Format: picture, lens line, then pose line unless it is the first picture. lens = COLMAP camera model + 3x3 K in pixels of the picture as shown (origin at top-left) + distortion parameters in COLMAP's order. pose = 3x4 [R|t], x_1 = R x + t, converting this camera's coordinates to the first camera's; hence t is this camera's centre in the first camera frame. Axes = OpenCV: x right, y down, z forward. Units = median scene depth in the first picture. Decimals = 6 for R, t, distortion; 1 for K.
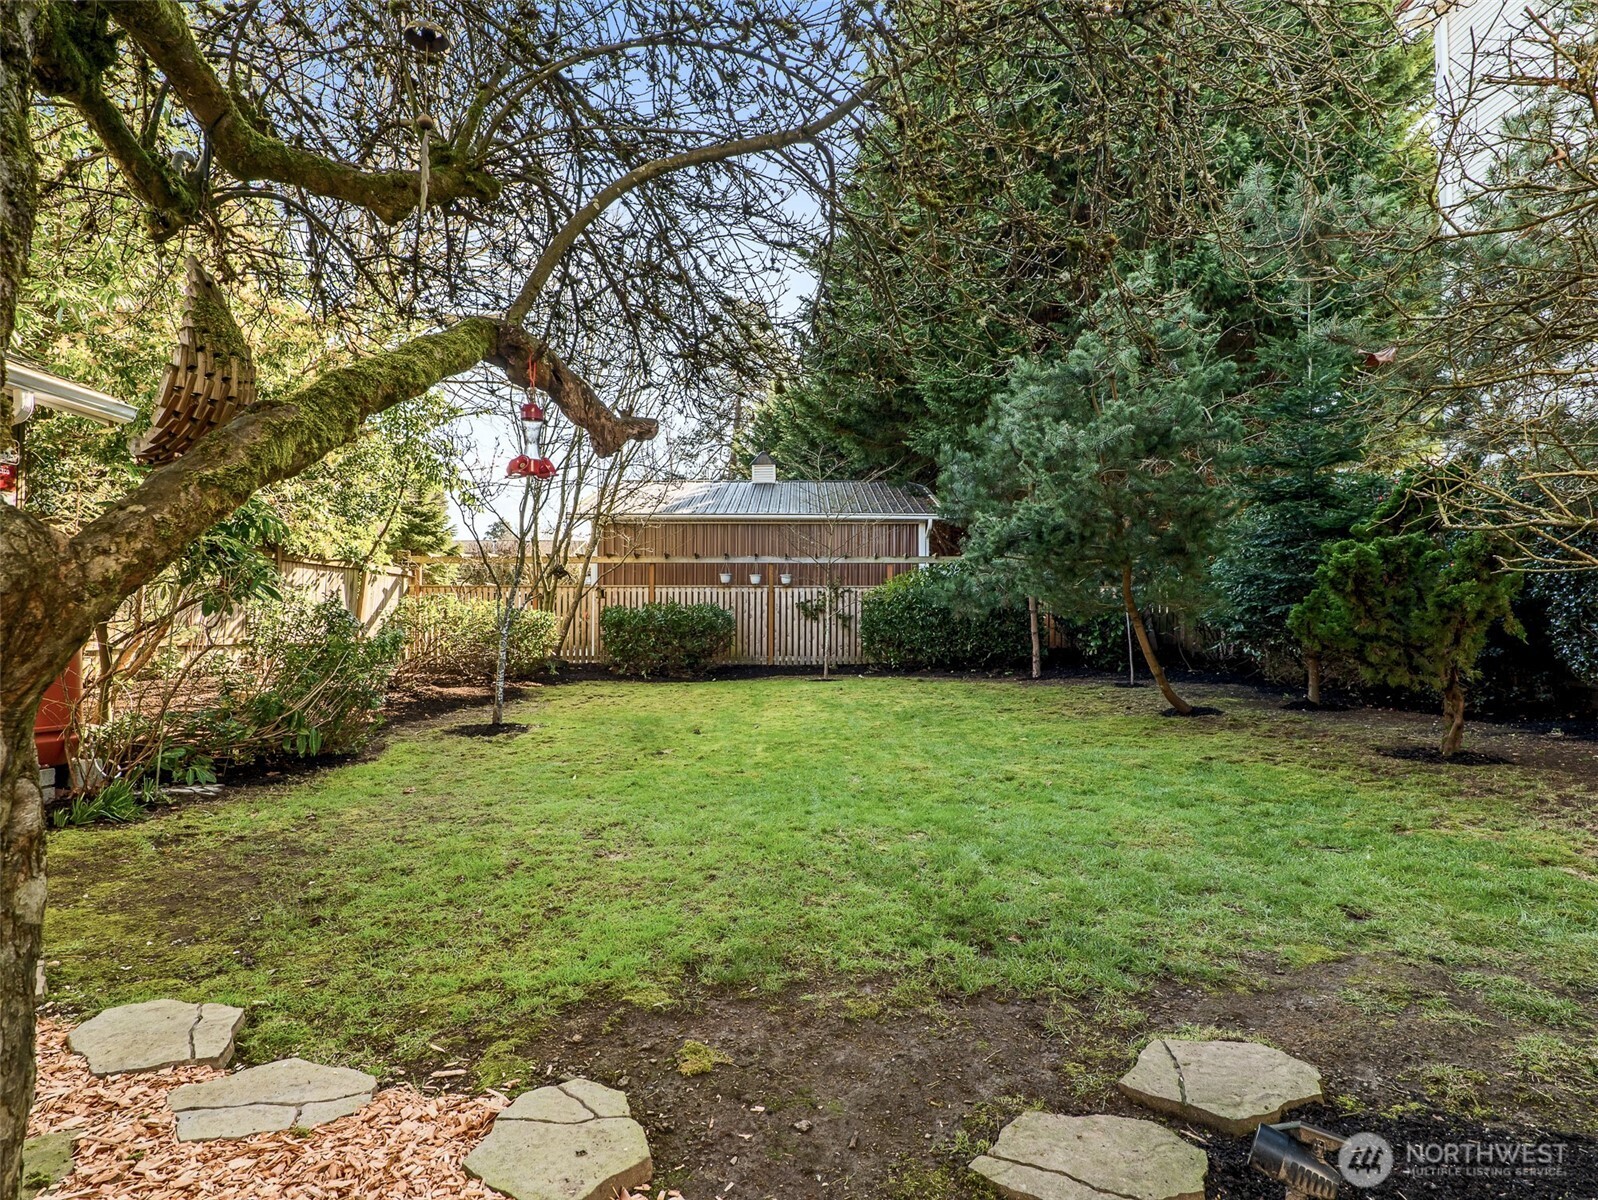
lens RADIAL K [[842.2, 0, 805.4], [0, 842.2, 599.6], [0, 0, 1]] dist [-0.020591, 0.005649]
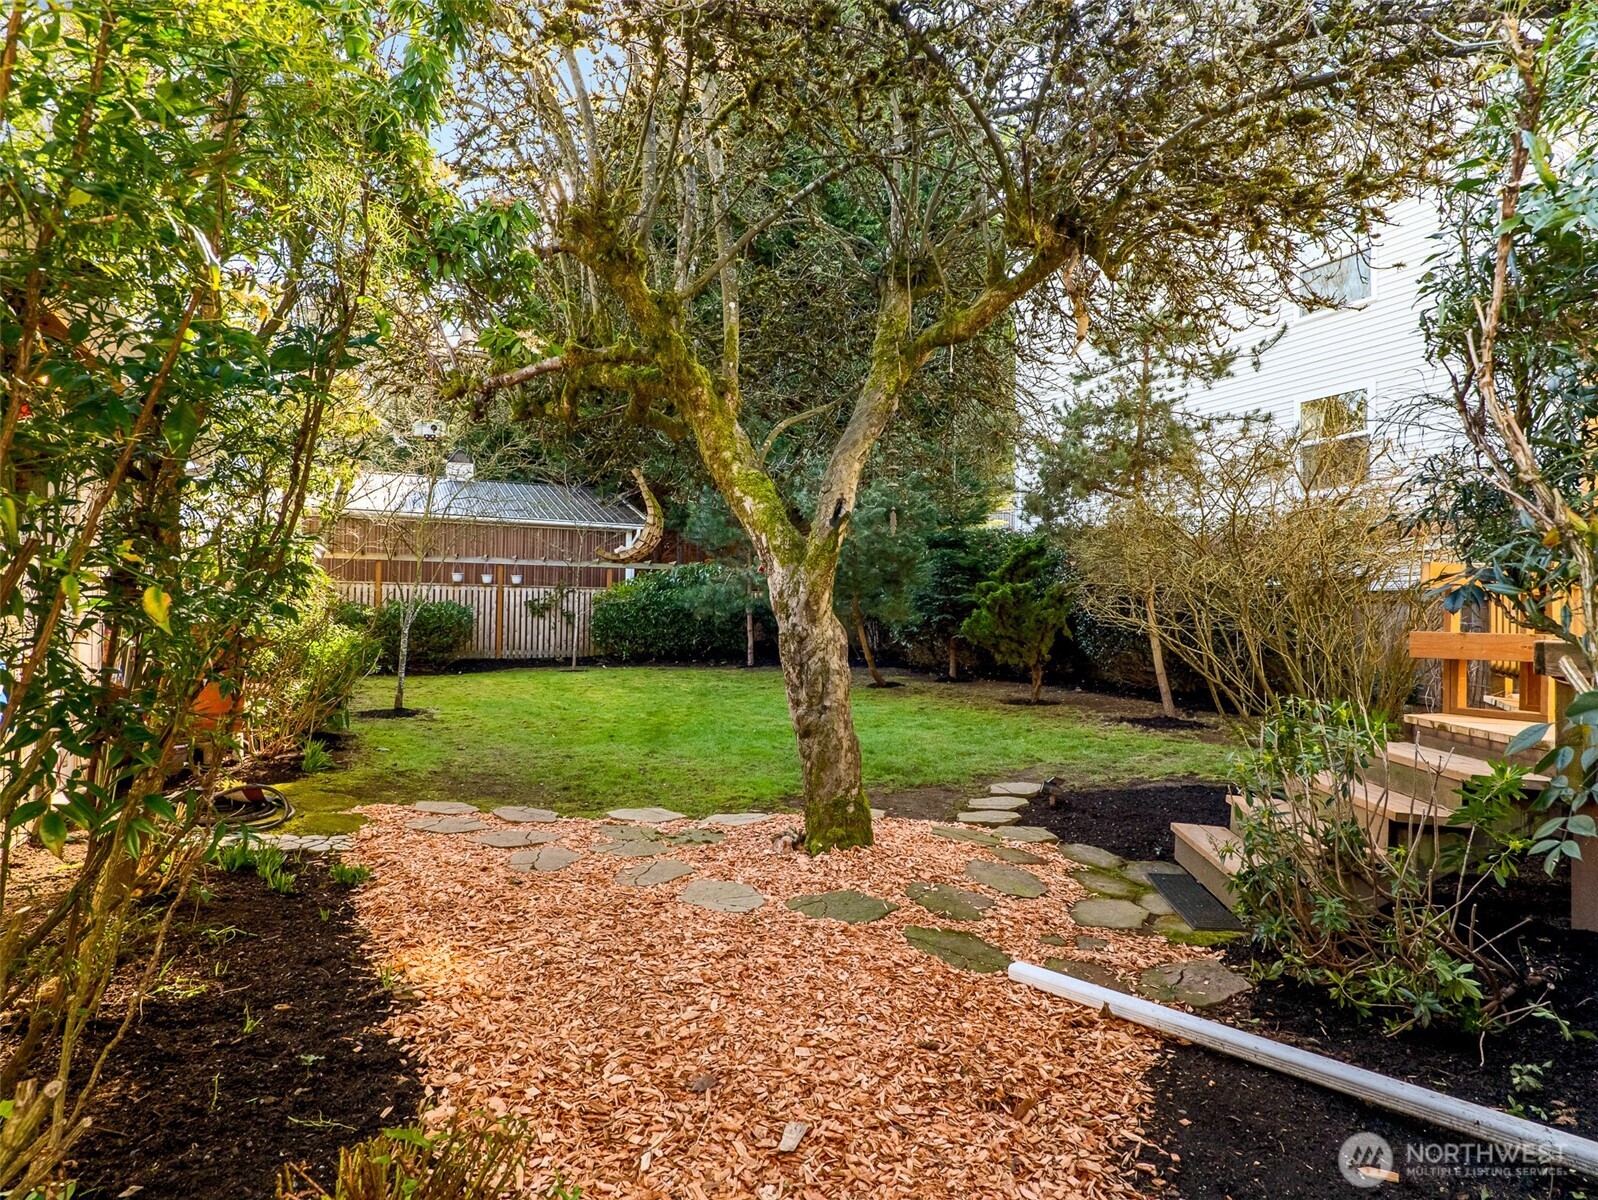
lens RADIAL K [[846.2, 0, 803.3], [0, 846.2, 608.3], [0, 0, 1]] dist [-0.001638, -0.000018]
pose [[0.902717, 0.014404, 0.429993, -0.158552], [-0.022463, 0.999654, 0.013672, -0.010415], [-0.429647, -0.022001, 0.902729, -0.147259]]
